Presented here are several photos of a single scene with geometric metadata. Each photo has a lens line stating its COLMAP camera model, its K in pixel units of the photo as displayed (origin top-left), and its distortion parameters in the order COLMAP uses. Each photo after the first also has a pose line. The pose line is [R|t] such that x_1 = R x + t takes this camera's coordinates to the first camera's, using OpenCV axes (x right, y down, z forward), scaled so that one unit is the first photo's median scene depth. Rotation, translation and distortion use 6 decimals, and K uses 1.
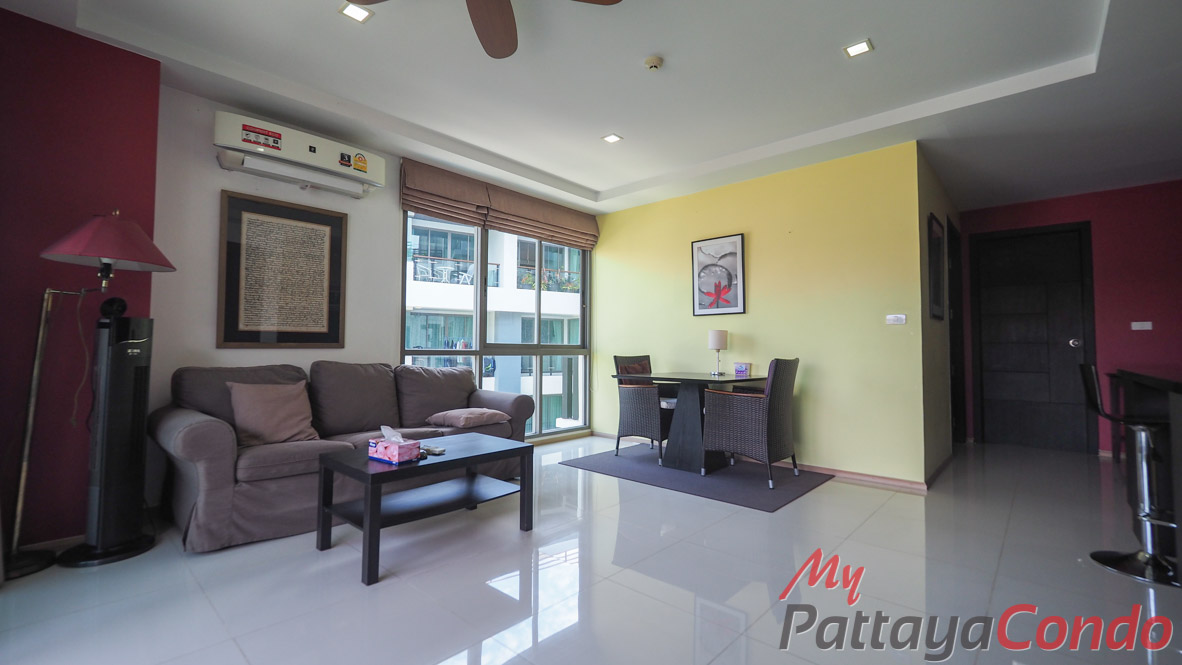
lens RADIAL K [[505.9, 0, 577.4], [0, 505.9, 330.2], [0, 0, 1]] dist [-0.004854, -0.000523]
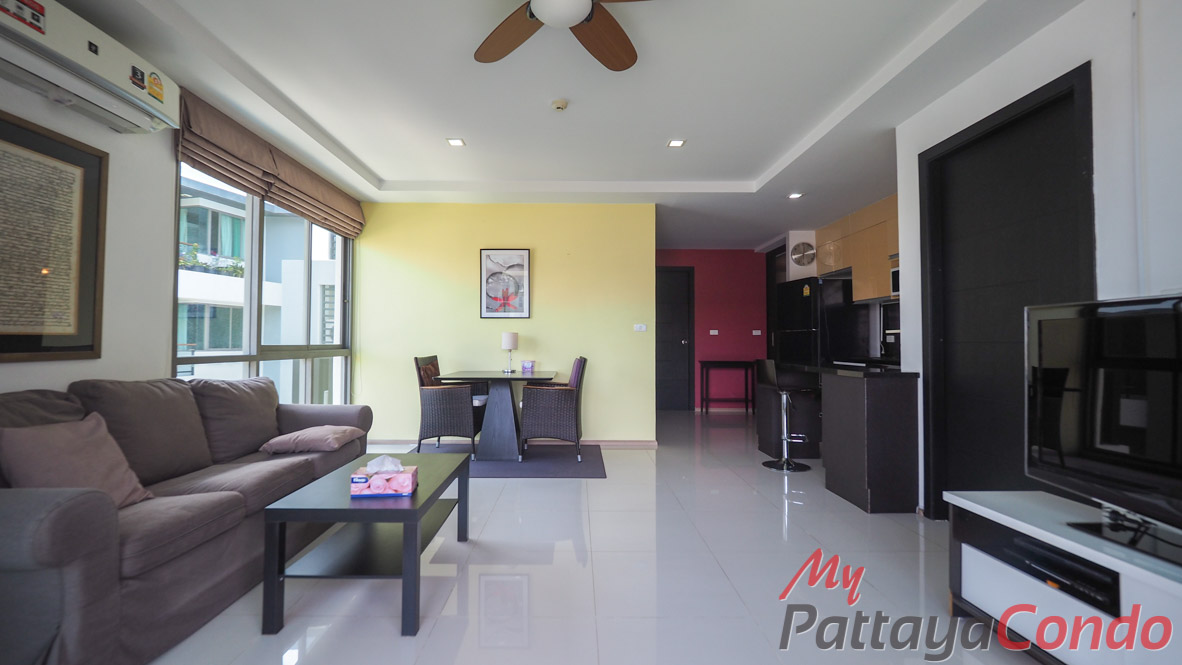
lens RADIAL K [[503.2, 0, 591.0], [0, 503.2, 332.5], [0, 0, 1]] dist [0.000238, 0.000359]
pose [[0.715387, 0.010921, 0.698643, -0.373071], [-0.028681, 0.999494, 0.013745, -0.020501], [-0.698139, -0.029871, 0.715338, 0.074888]]
